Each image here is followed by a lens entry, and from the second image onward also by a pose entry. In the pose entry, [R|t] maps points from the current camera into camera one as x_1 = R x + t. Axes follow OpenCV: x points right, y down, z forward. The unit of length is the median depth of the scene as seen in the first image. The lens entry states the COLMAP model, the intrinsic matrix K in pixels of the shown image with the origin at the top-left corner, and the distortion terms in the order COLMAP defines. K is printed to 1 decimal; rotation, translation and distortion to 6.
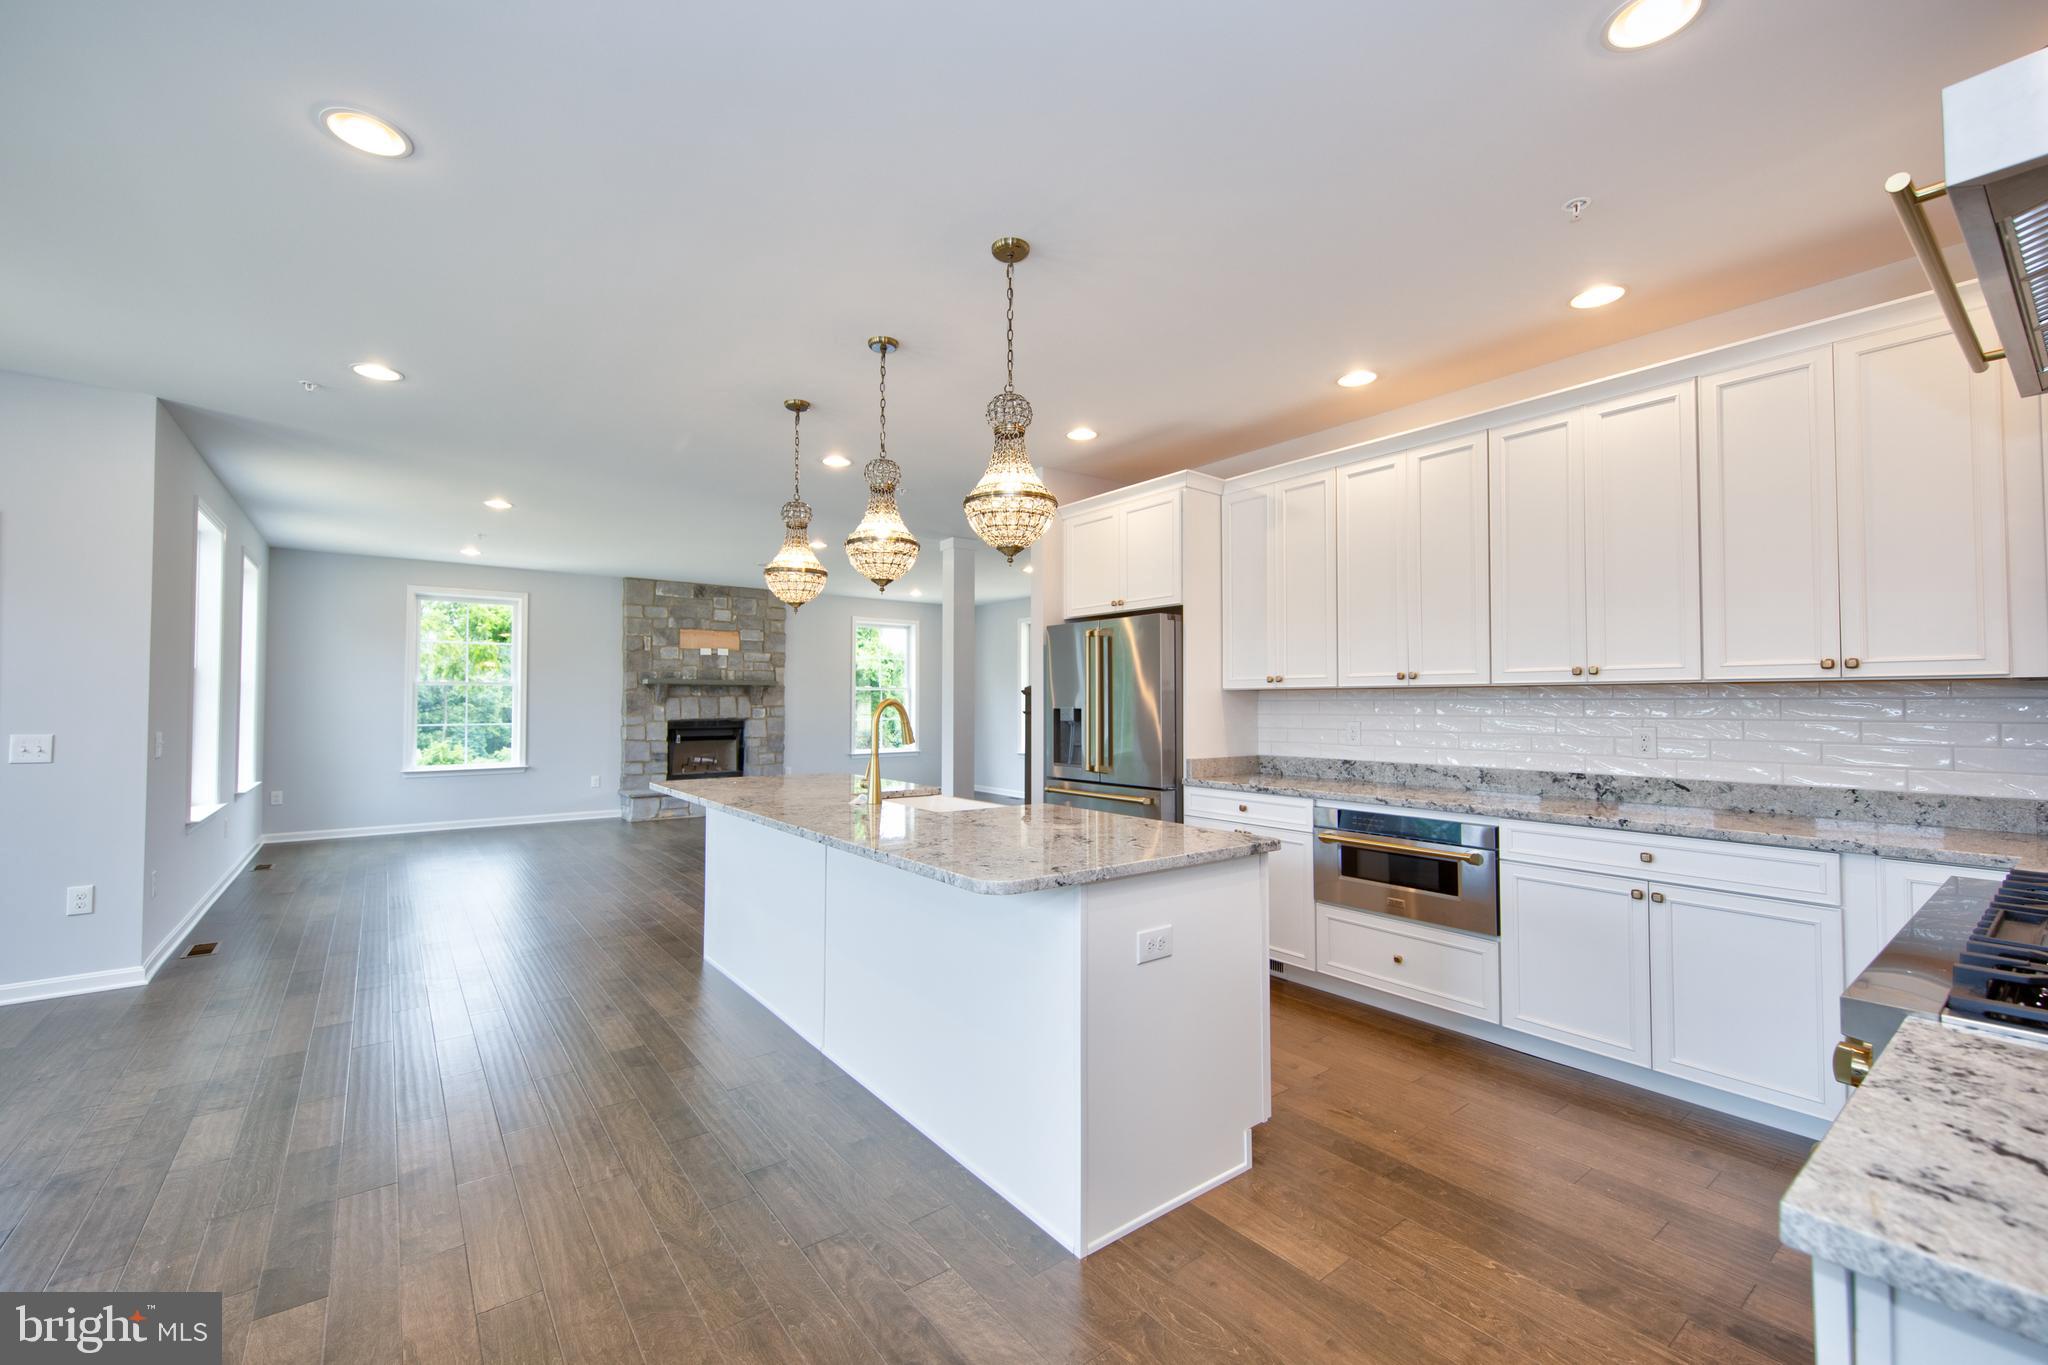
lens RADIAL K [[838.2, 0, 1016.7], [0, 838.2, 679.5], [0, 0, 1]] dist [0.016494, -0.000901]
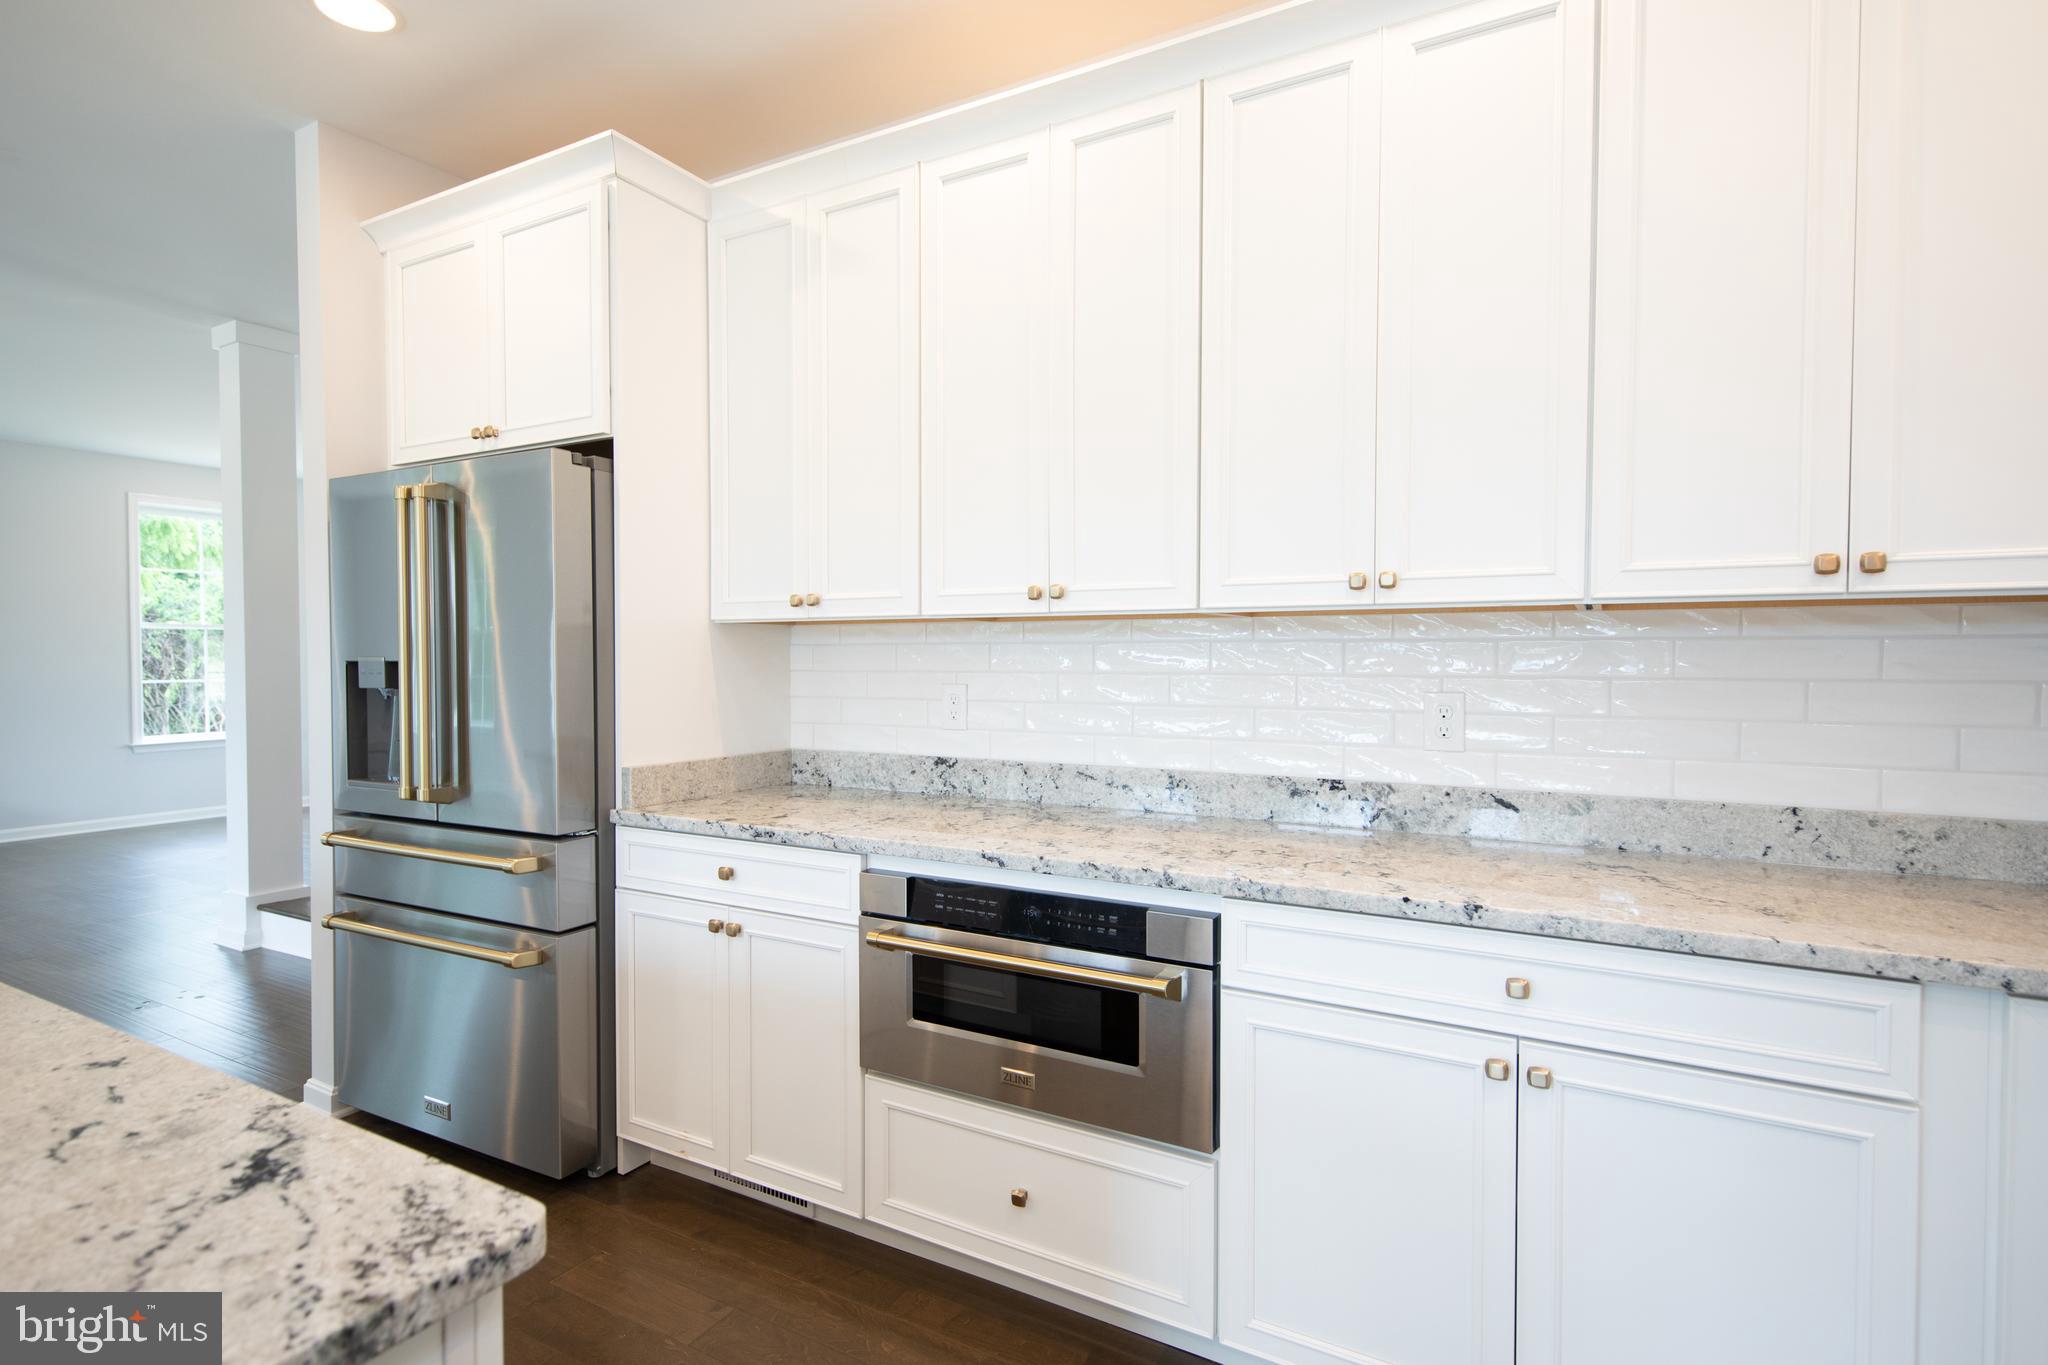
lens RADIAL K [[1024.4, 0, 1017.3], [0, 1024.4, 681.3], [0, 0, 1]] dist [0.015796, -0.000318]
pose [[0.920081, -0.010961, 0.391574, 0.196087], [-0.010909, 0.998504, 0.053583, 0.014320], [-0.391576, -0.053573, 0.918585, 0.417161]]
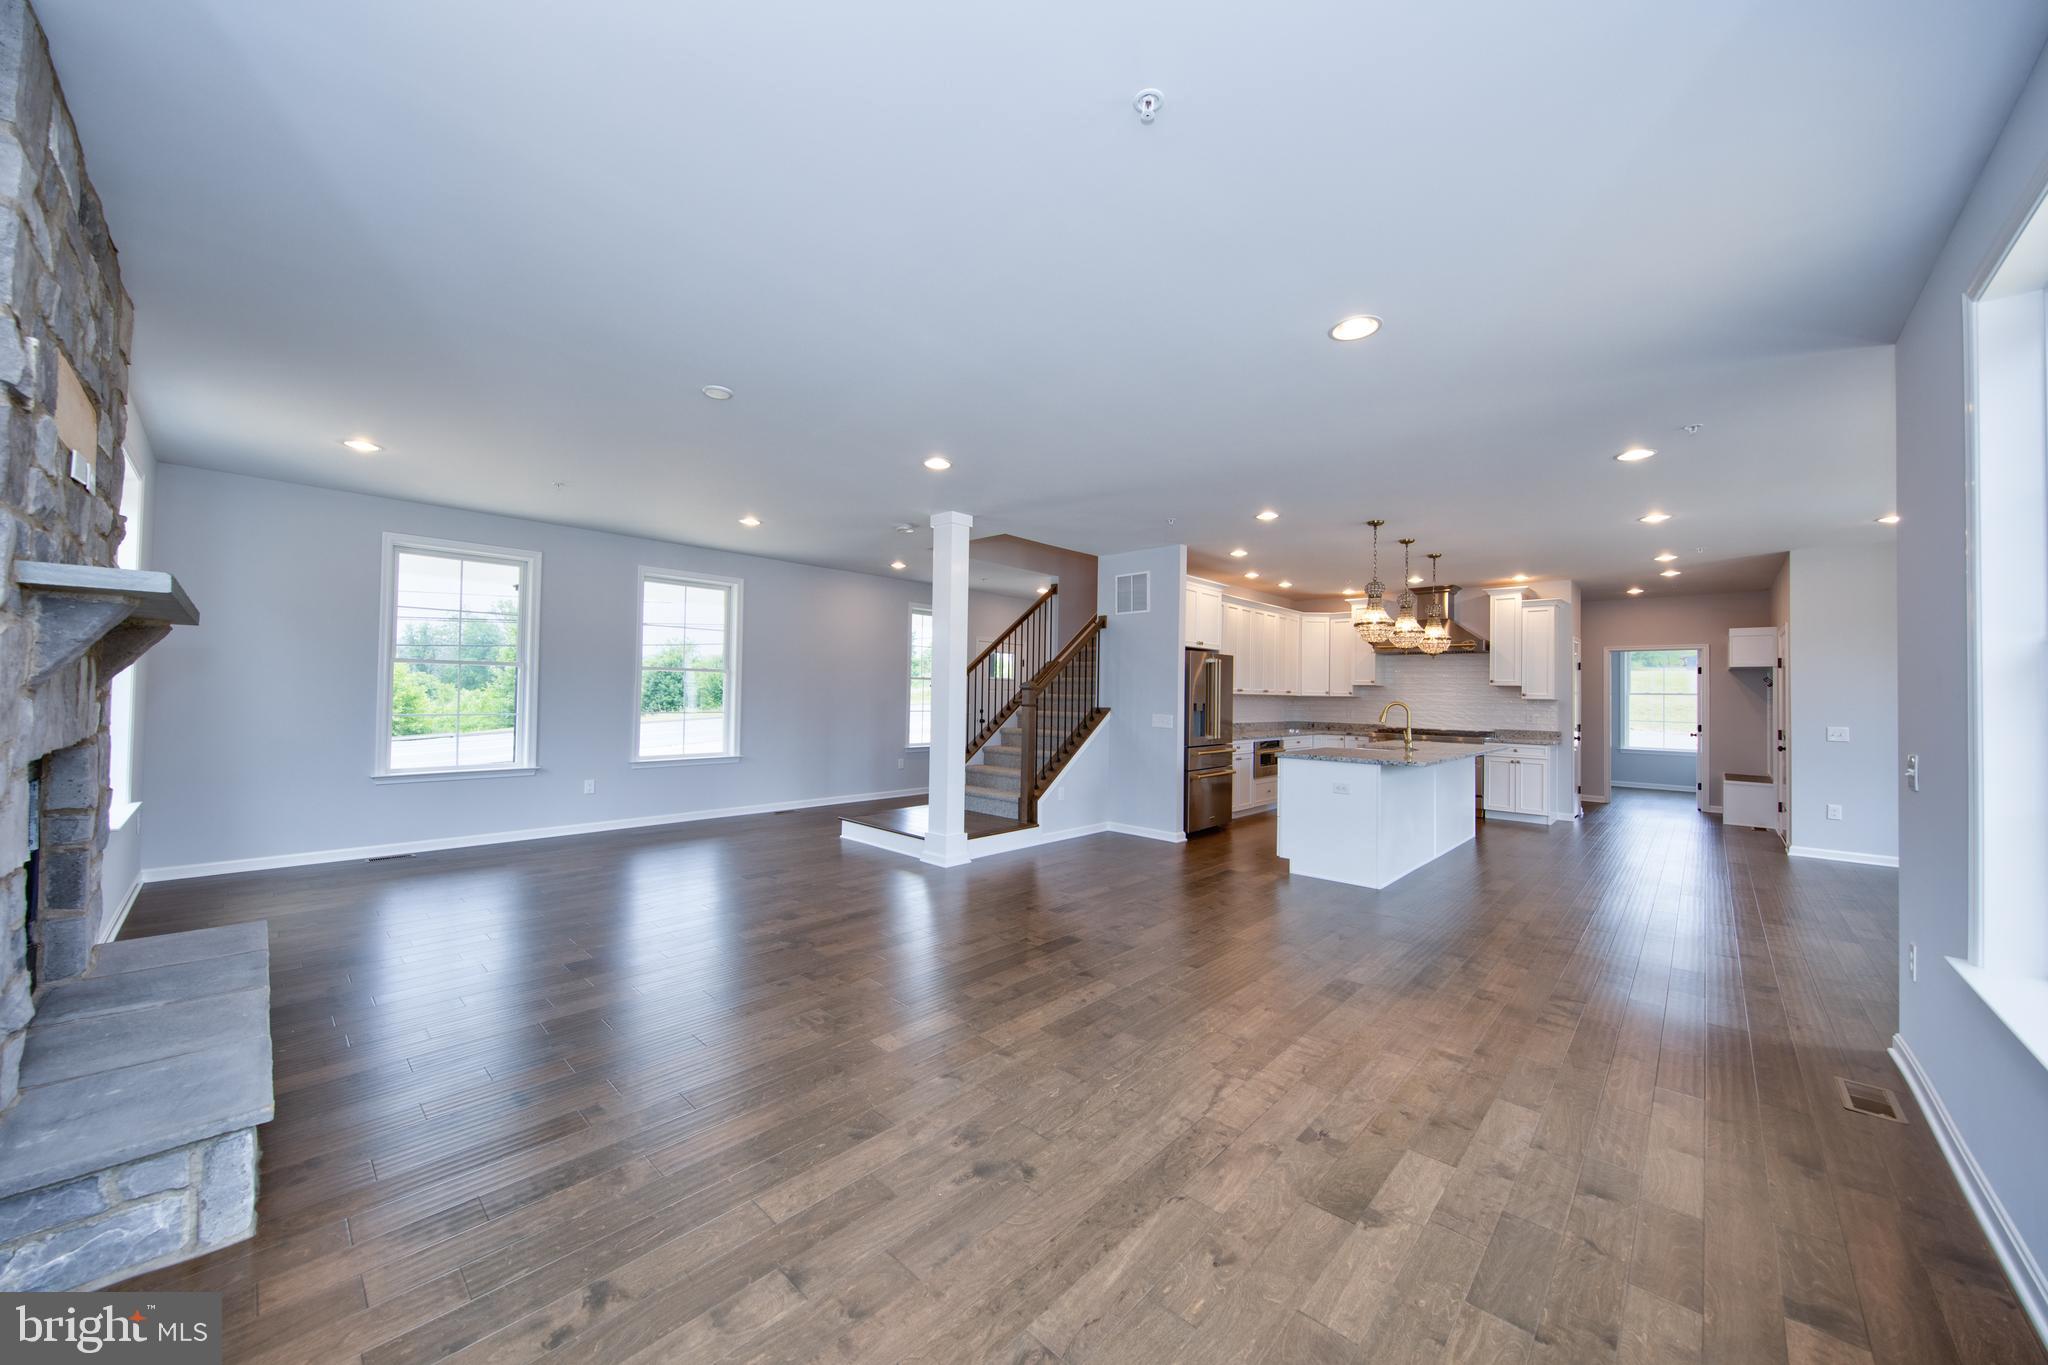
lens RADIAL K [[742.5, 0, 1000.6], [0, 742.5, 685.2], [0, 0, 1]] dist [0.005020, -0.003259]
pose [[-0.163562, 0.009122, 0.986491, -1.589186], [-0.047071, 0.998746, -0.017039, 0.051073], [-0.985409, -0.049222, -0.162928, 1.964823]]
